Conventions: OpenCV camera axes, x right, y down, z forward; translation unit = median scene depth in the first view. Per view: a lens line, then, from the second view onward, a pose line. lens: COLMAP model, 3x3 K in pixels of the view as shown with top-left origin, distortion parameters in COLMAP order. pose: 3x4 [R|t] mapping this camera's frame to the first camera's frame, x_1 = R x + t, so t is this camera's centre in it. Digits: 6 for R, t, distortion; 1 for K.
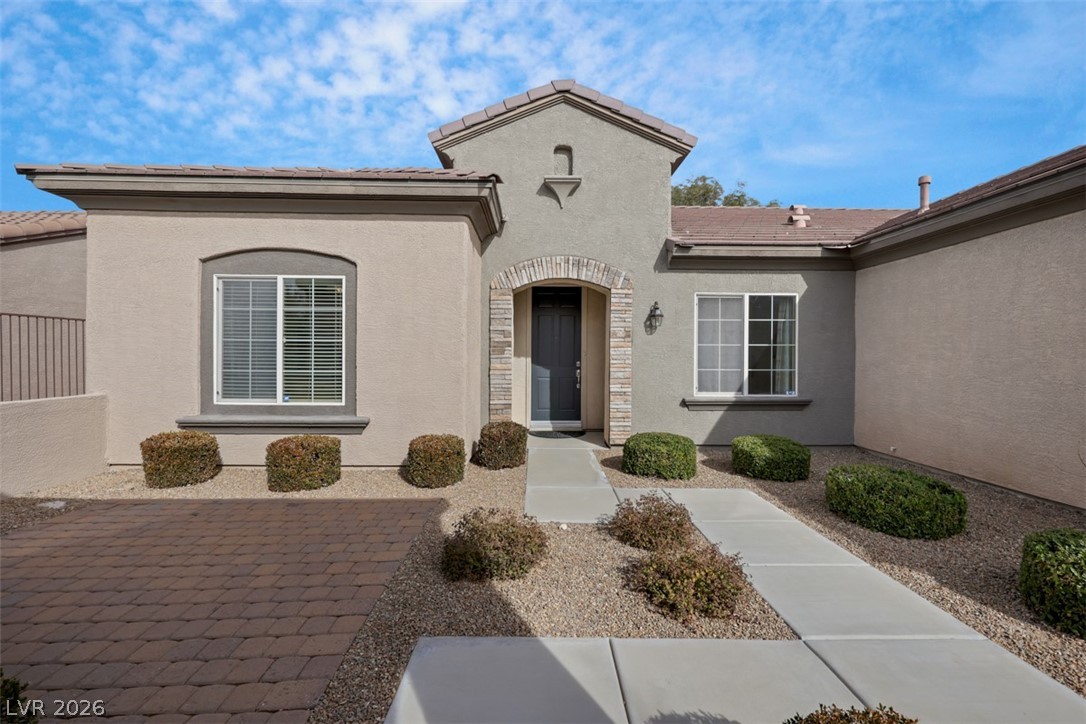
lens RADIAL K [[444.6, 0, 545.7], [0, 444.6, 358.3], [0, 0, 1]] dist [-0.001786, 0.000205]
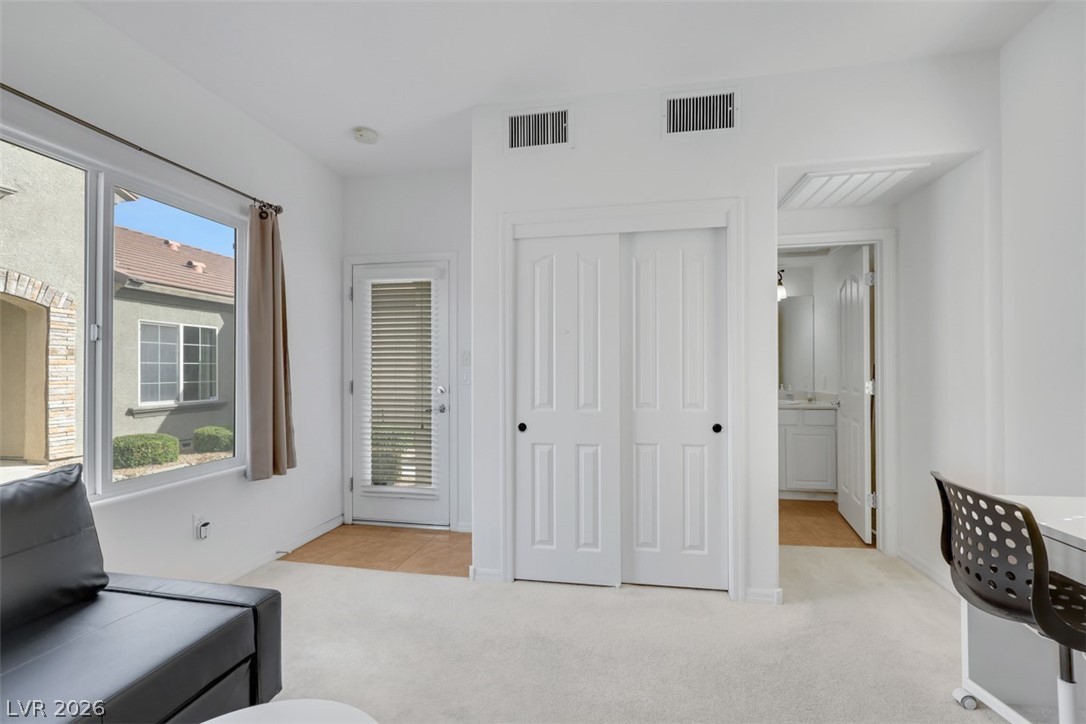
lens RADIAL K [[447.9, 0, 545.2], [0, 447.9, 367.1], [0, 0, 1]] dist [0.000668, -0.000279]
pose [[0.211469, 0.000703, 0.977384, -0.619067], [0.012335, 0.999918, -0.003388, -0.001517], [-0.977307, 0.012772, 0.211443, -0.327326]]
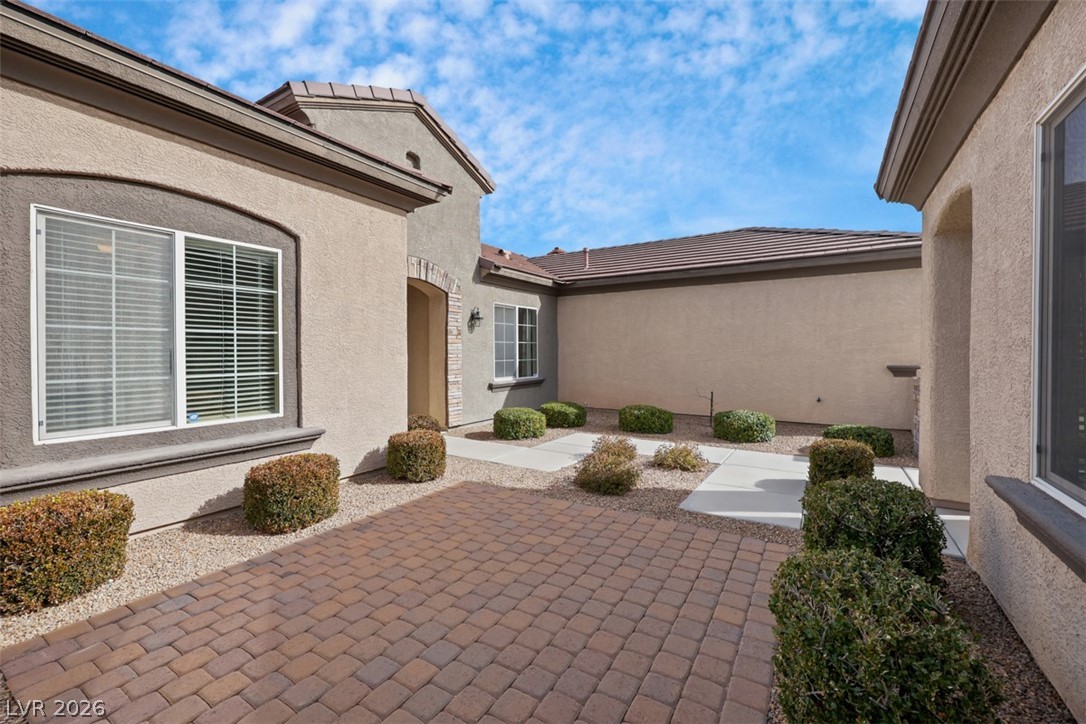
lens RADIAL K [[444.6, 0, 547.4], [0, 444.6, 354.9], [0, 0, 1]] dist [-0.001786, 0.000205]
pose [[0.552151, -0.014738, 0.833614, -0.678302], [0.011076, 0.999885, 0.010341, -0.003770], [-0.833671, 0.003523, 0.552251, 0.147623]]
